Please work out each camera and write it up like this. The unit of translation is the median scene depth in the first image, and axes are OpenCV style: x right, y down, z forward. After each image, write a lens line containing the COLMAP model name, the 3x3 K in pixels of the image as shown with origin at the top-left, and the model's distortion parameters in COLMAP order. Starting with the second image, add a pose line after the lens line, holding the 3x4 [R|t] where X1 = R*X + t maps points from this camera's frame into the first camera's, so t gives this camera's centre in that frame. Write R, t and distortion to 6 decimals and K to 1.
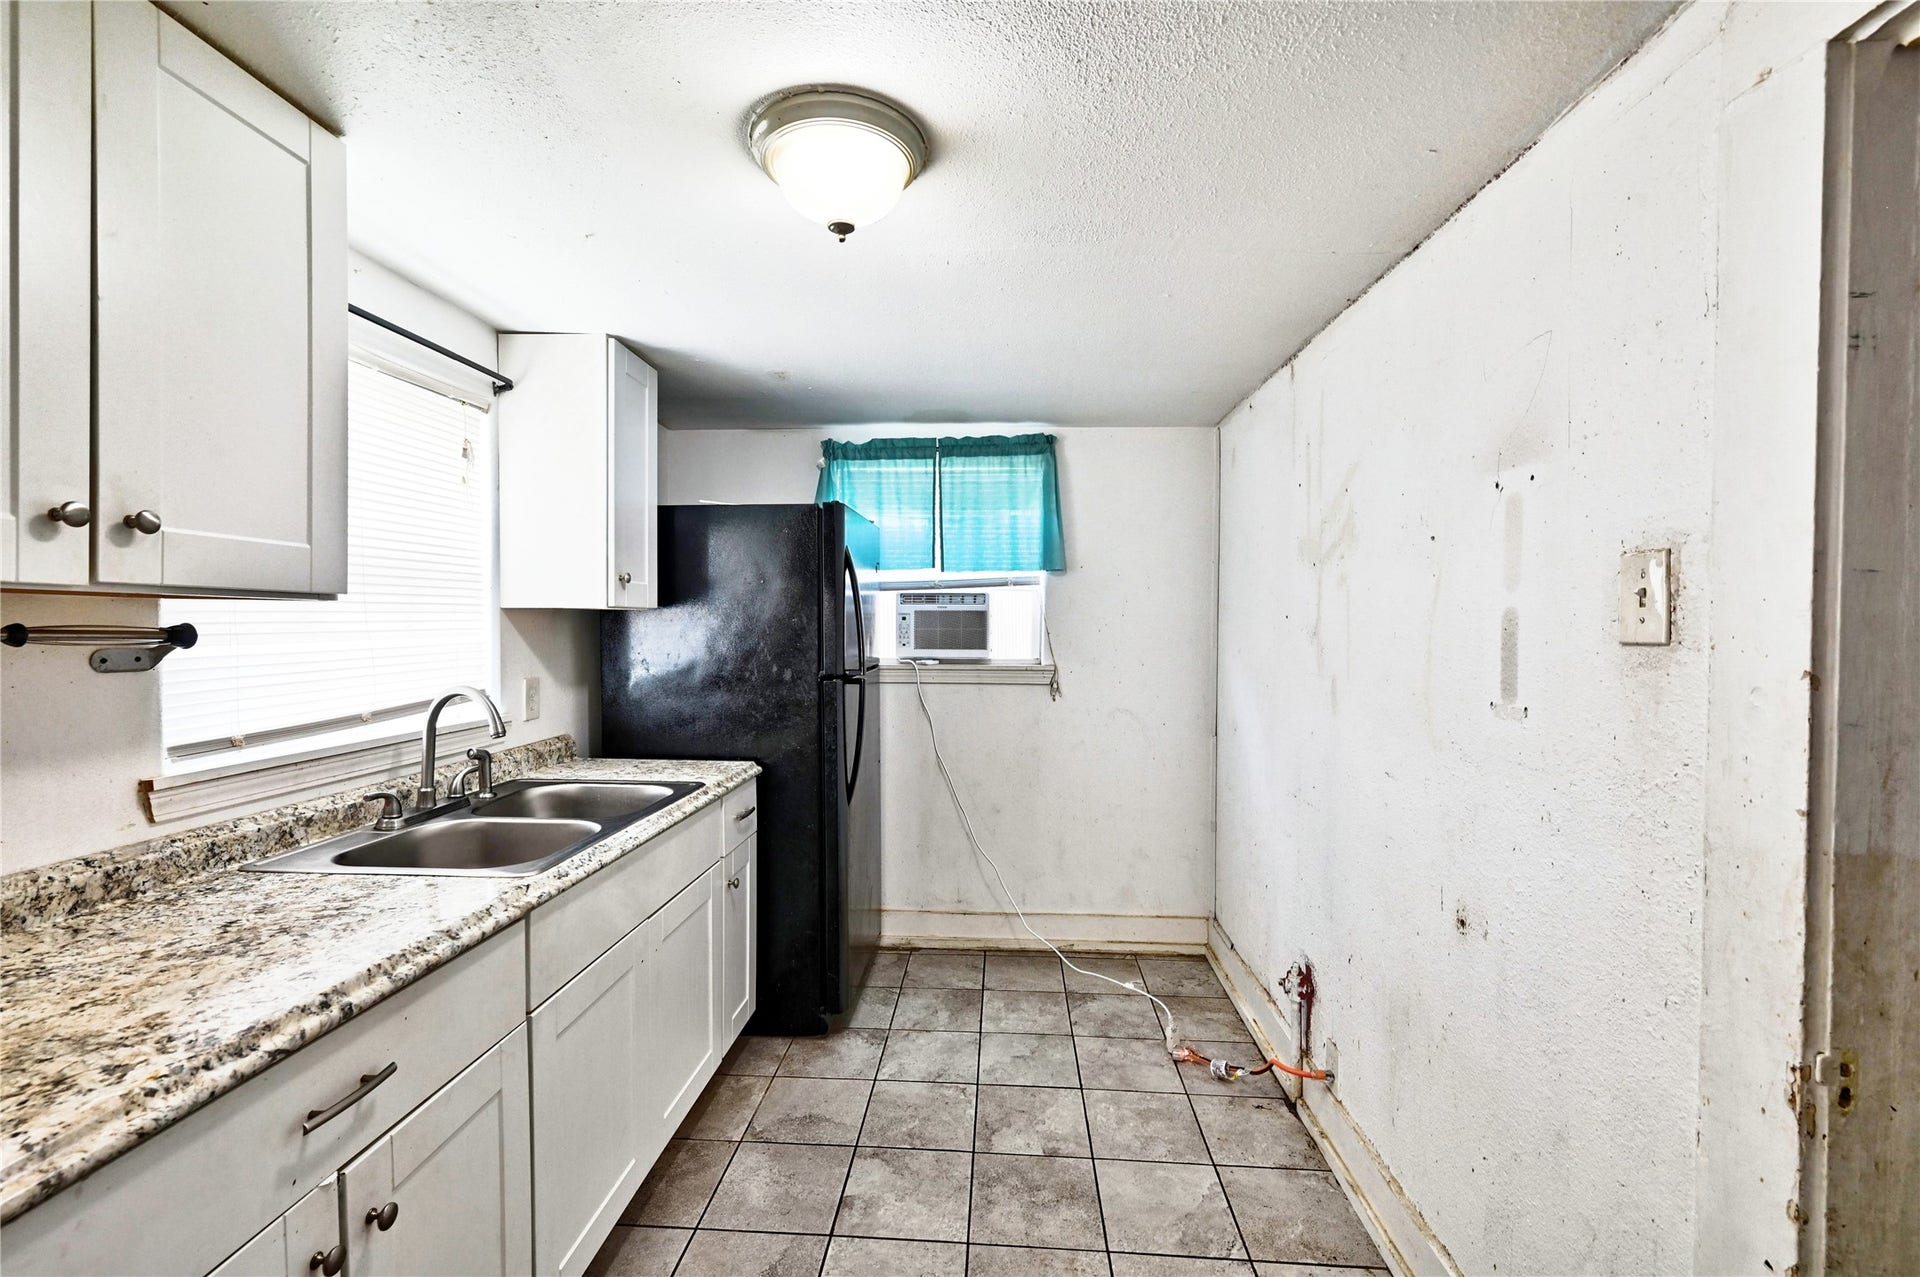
lens RADIAL K [[764.5, 0, 956.2], [0, 764.5, 639.4], [0, 0, 1]] dist [-0.000016, 0.000104]
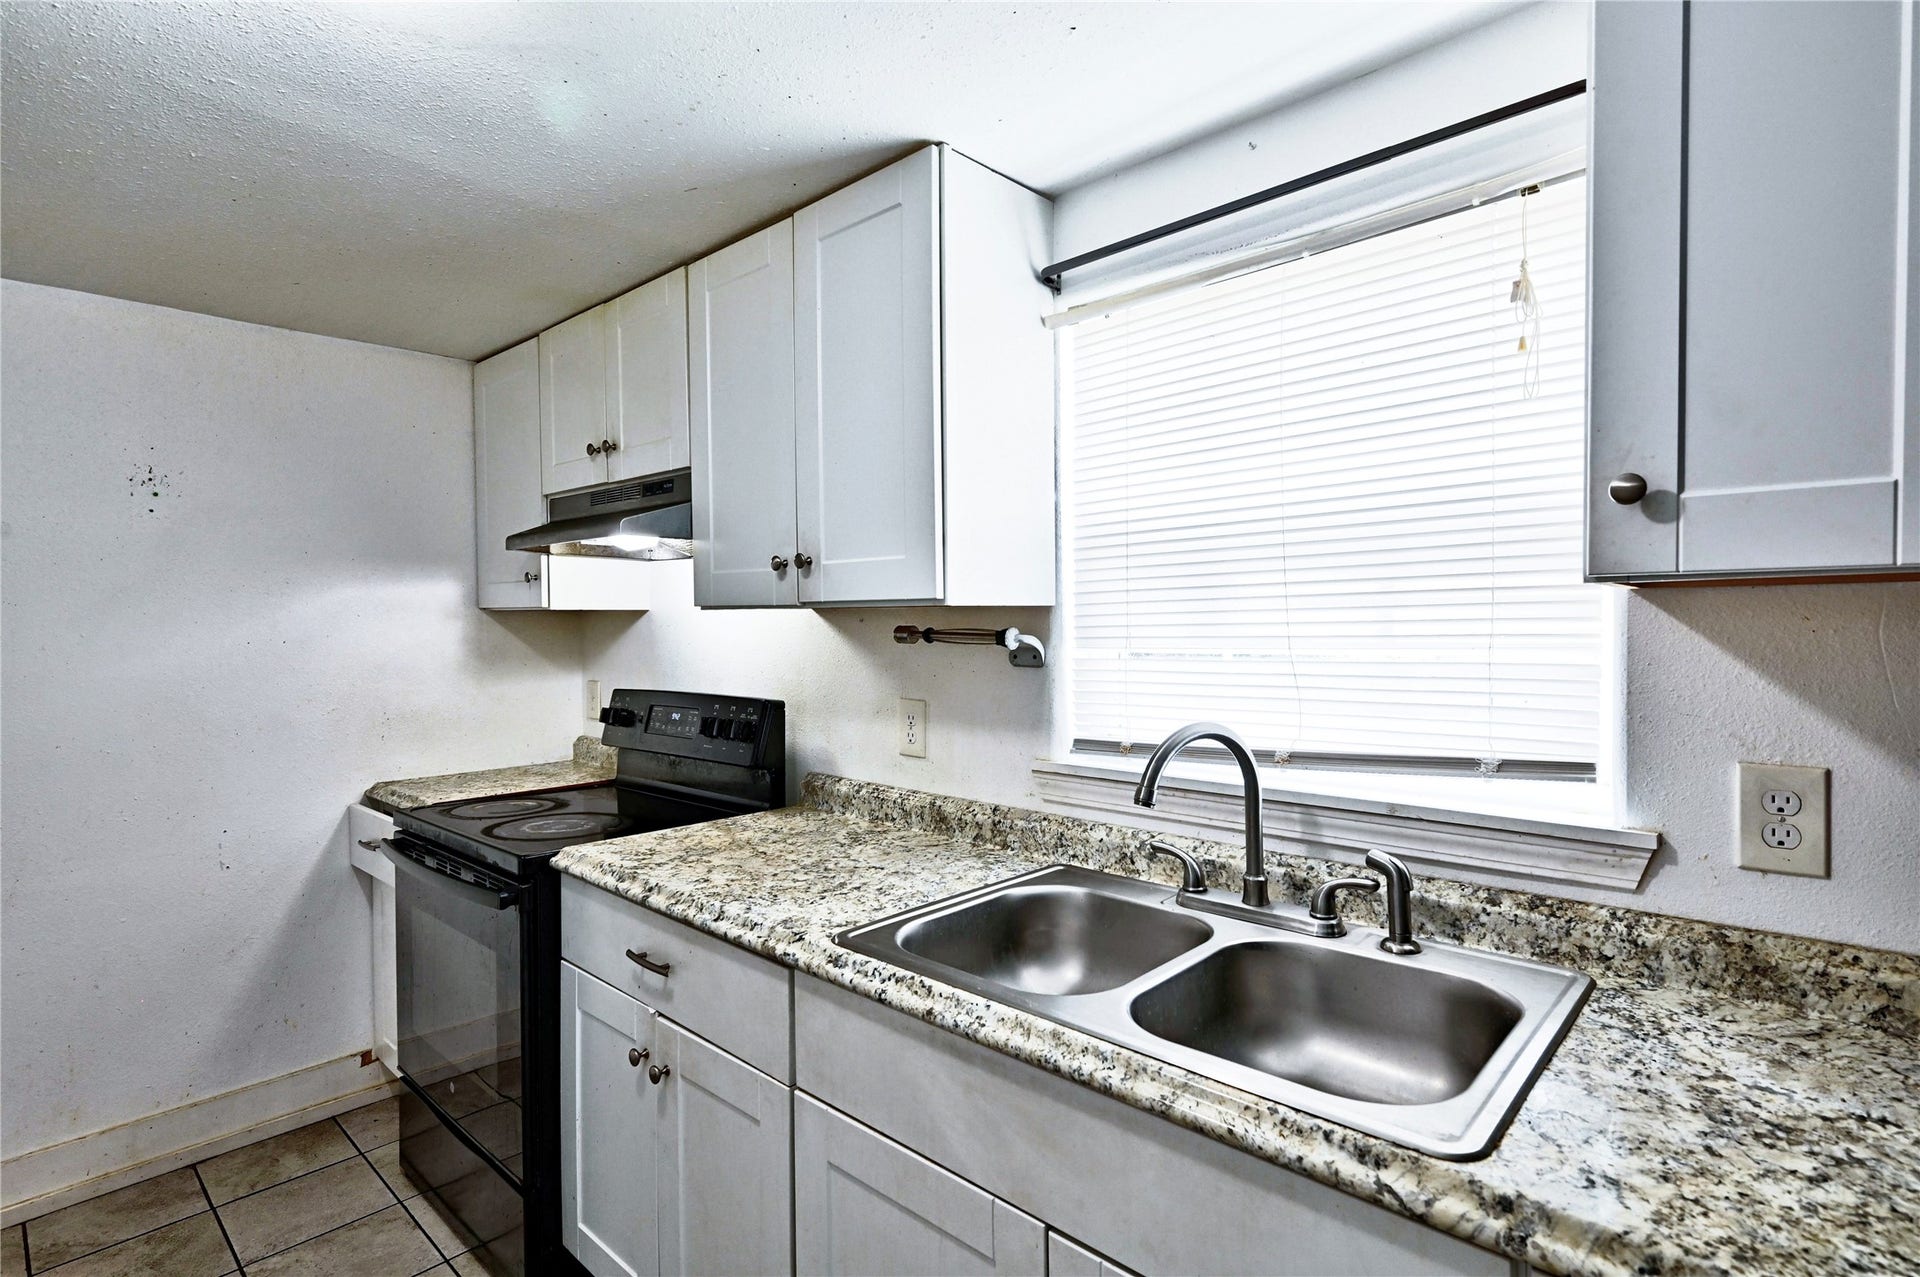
lens RADIAL K [[924.8, 0, 964.1], [0, 924.8, 644.9], [0, 0, 1]] dist [-0.003337, -0.000509]
pose [[-0.628293, 0.018703, -0.777752, 0.118864], [-0.010372, 0.999421, 0.032413, -0.039348], [0.777907, 0.028432, -0.627735, 1.810488]]
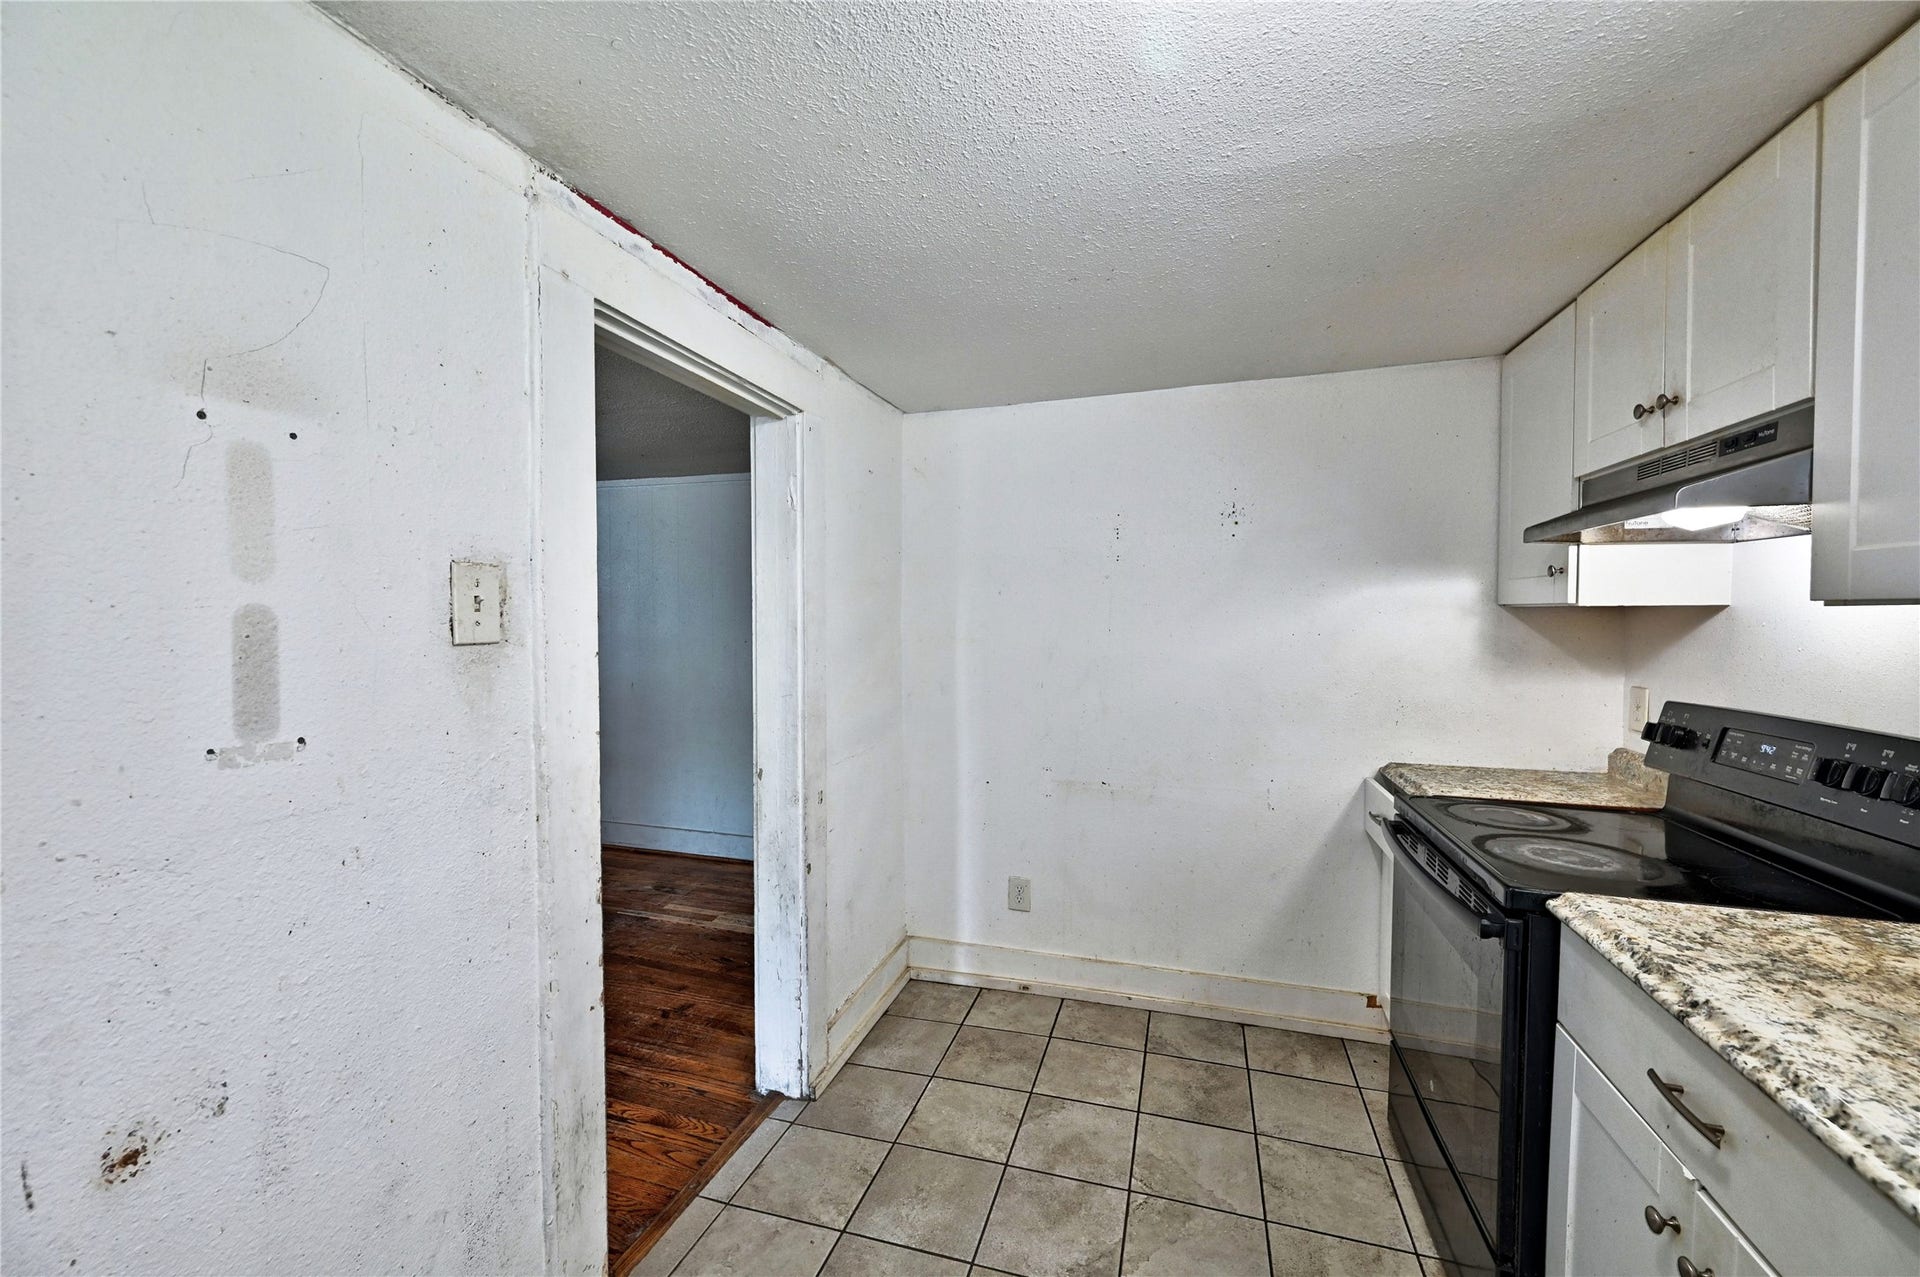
lens RADIAL K [[751.3, 0, 956.2], [0, 751.3, 641.1], [0, 0, 1]] dist [-0.001874, 0.000402]
pose [[-0.969763, -0.012427, 0.243734, -0.069318], [-0.000565, 0.998814, 0.048677, -0.043449], [-0.244050, 0.047068, -0.968620, 1.551089]]
